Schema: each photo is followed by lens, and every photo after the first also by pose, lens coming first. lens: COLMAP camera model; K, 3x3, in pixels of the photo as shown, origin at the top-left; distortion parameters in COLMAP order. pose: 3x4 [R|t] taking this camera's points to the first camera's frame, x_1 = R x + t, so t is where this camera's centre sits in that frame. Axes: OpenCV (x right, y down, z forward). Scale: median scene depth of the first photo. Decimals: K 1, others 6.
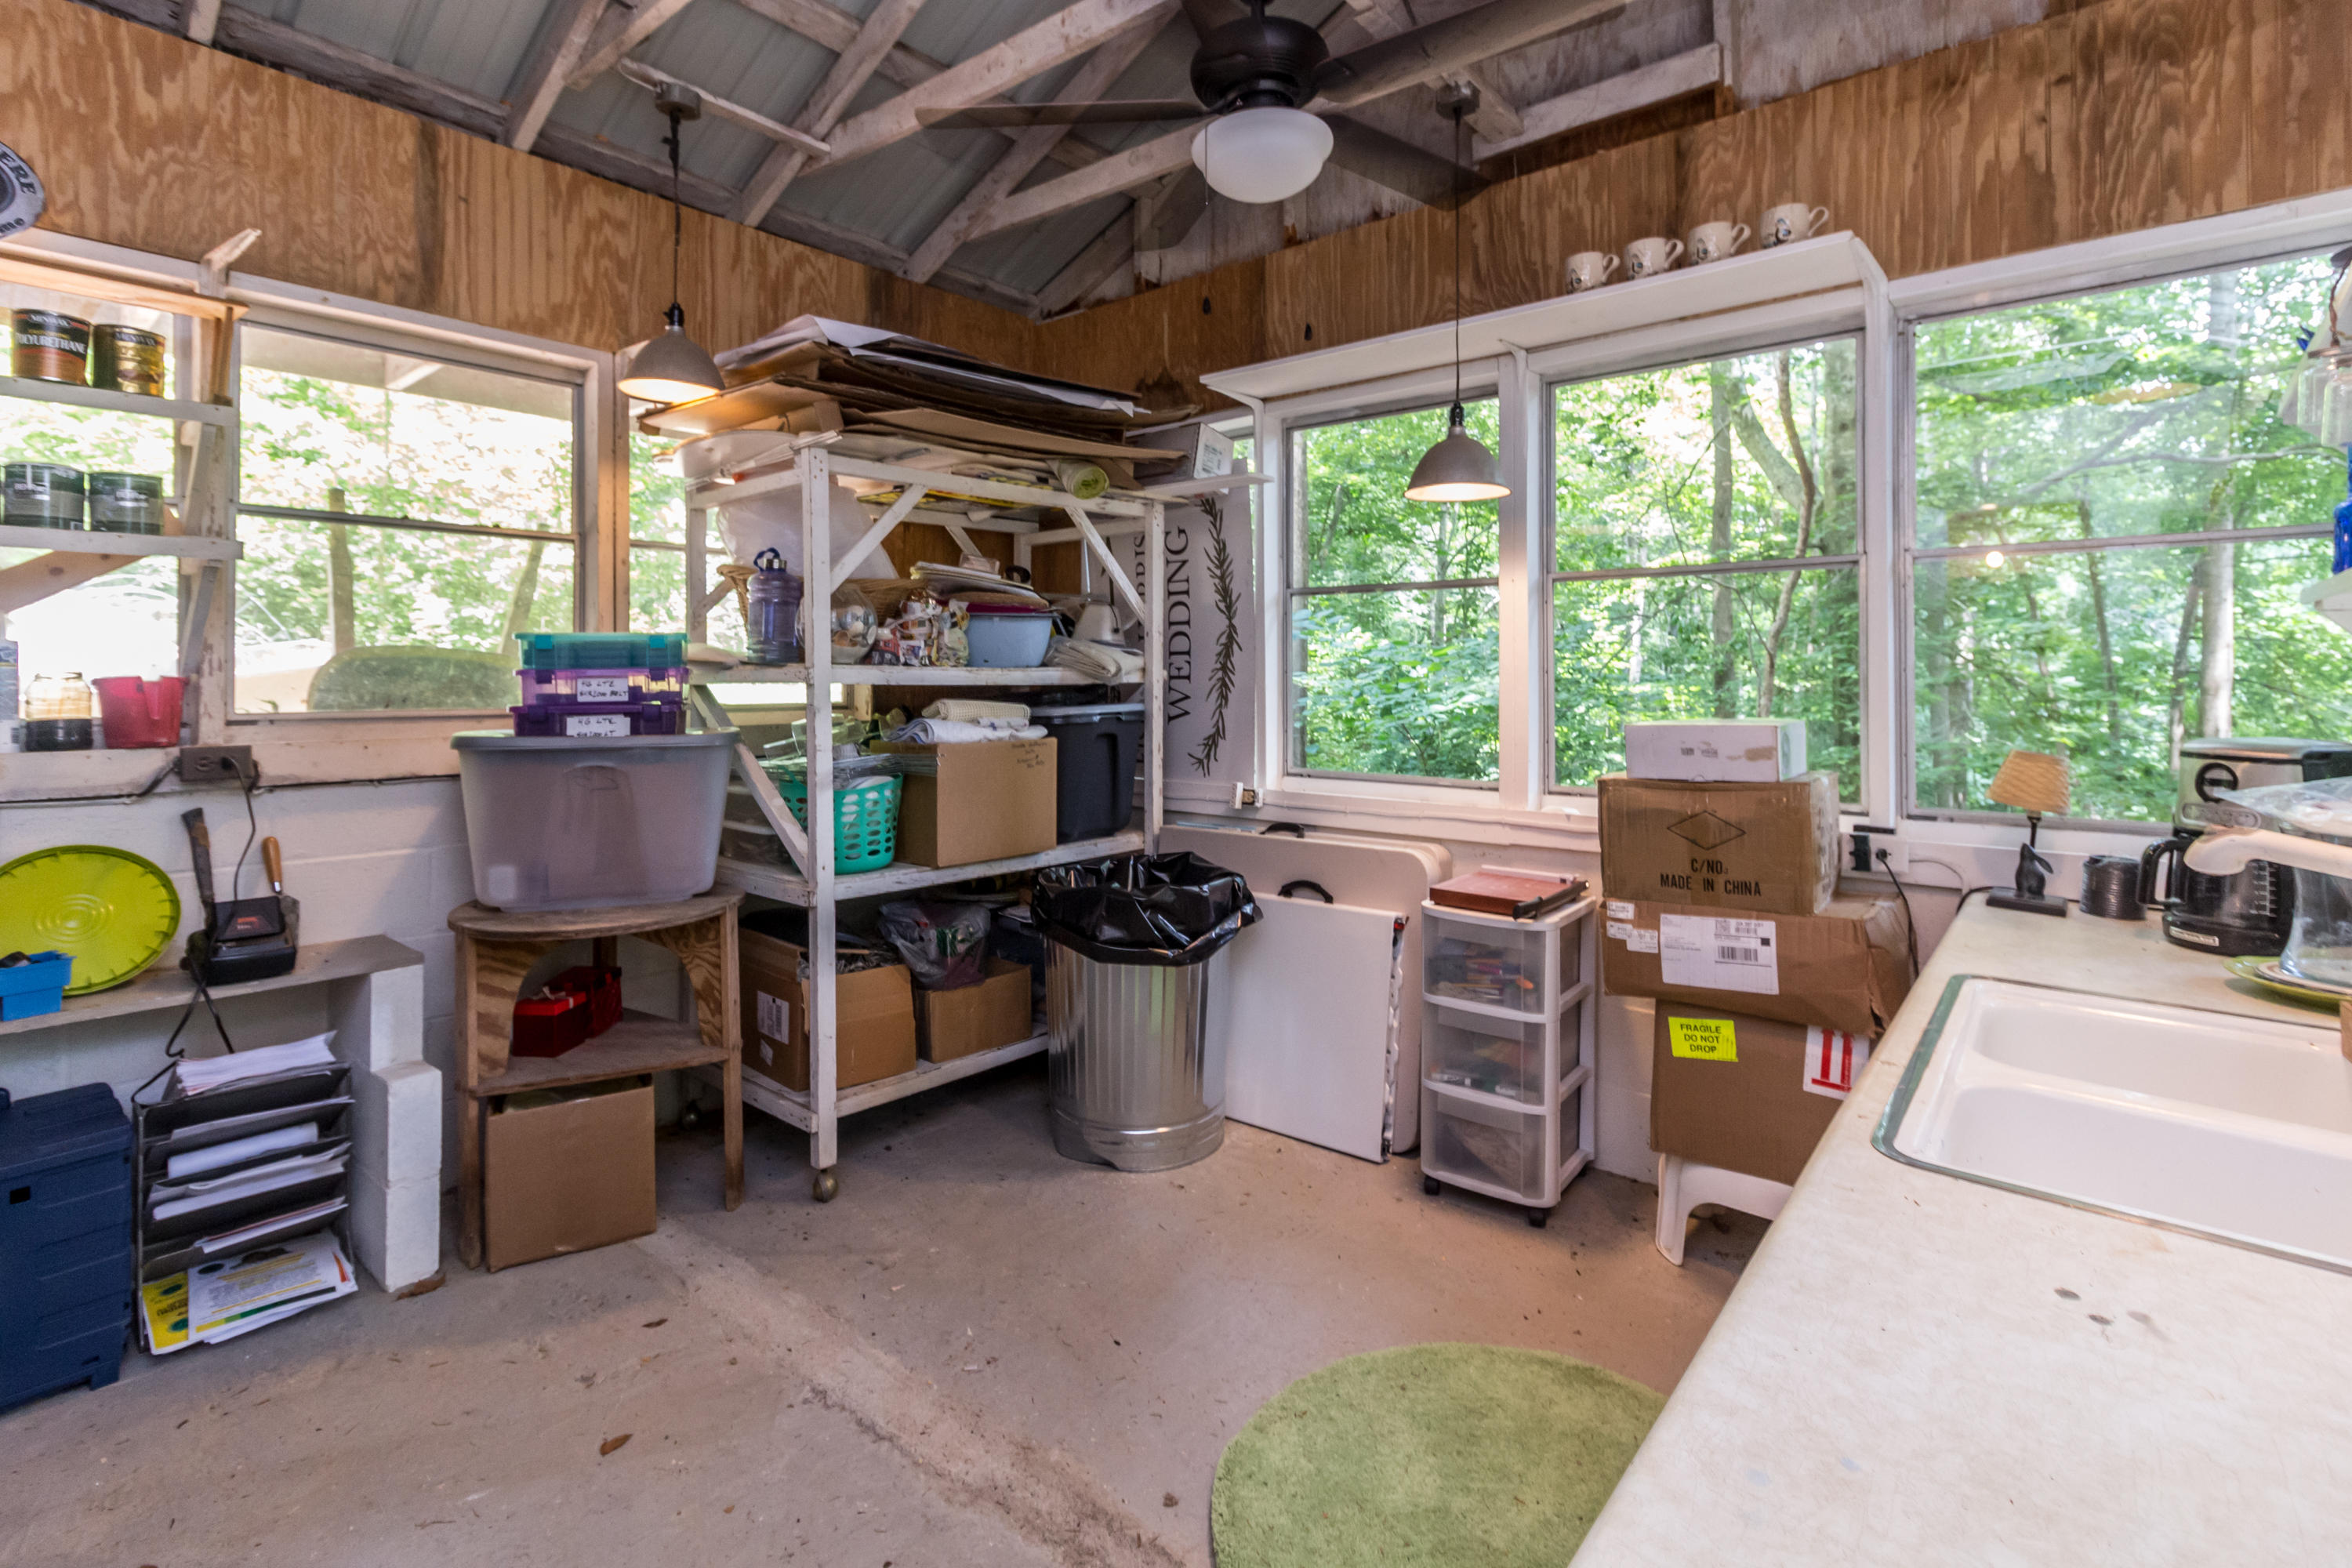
lens RADIAL K [[1129.7, 0, 1165.4], [0, 1129.7, 684.3], [0, 0, 1]] dist [0.014401, 0.000015]
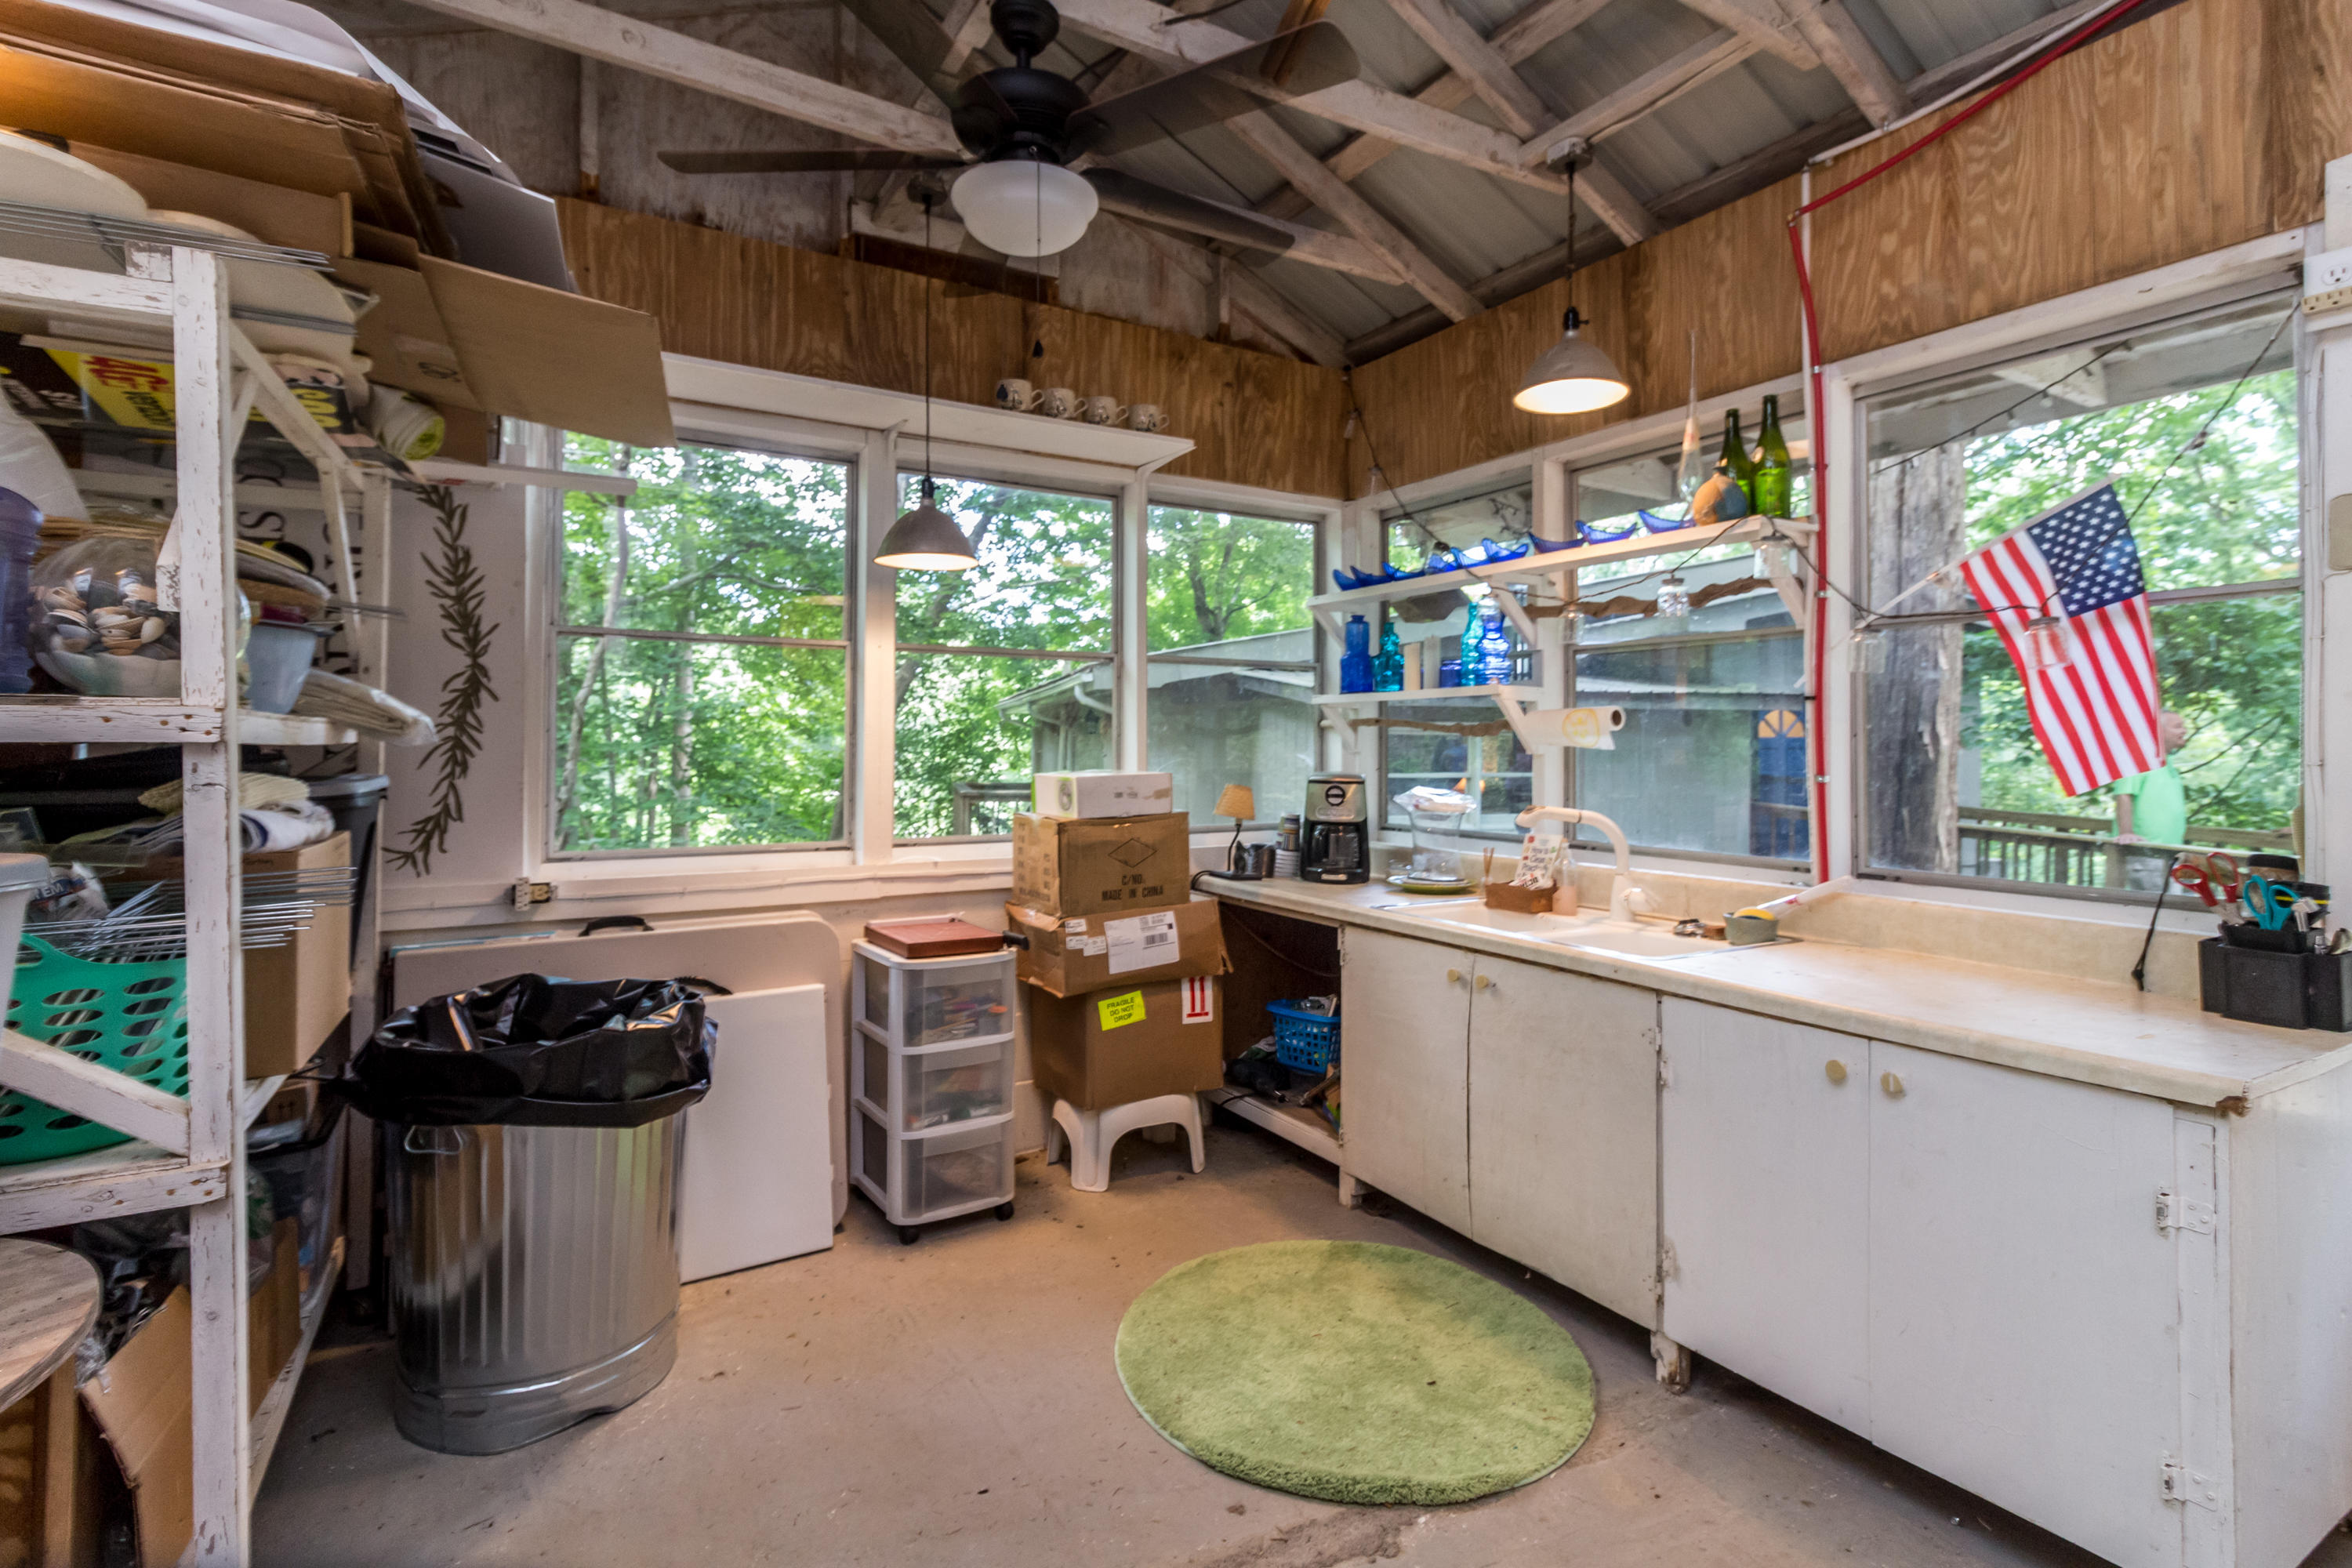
lens RADIAL K [[1093.2, 0, 1167.5], [0, 1093.2, 742.6], [0, 0, 1]] dist [0.011534, -0.000463]
pose [[0.334180, 0.003387, 0.942503, -0.662090], [0.003322, 0.999983, -0.004772, 0.004177], [-0.942503, 0.004726, 0.334163, 0.479342]]
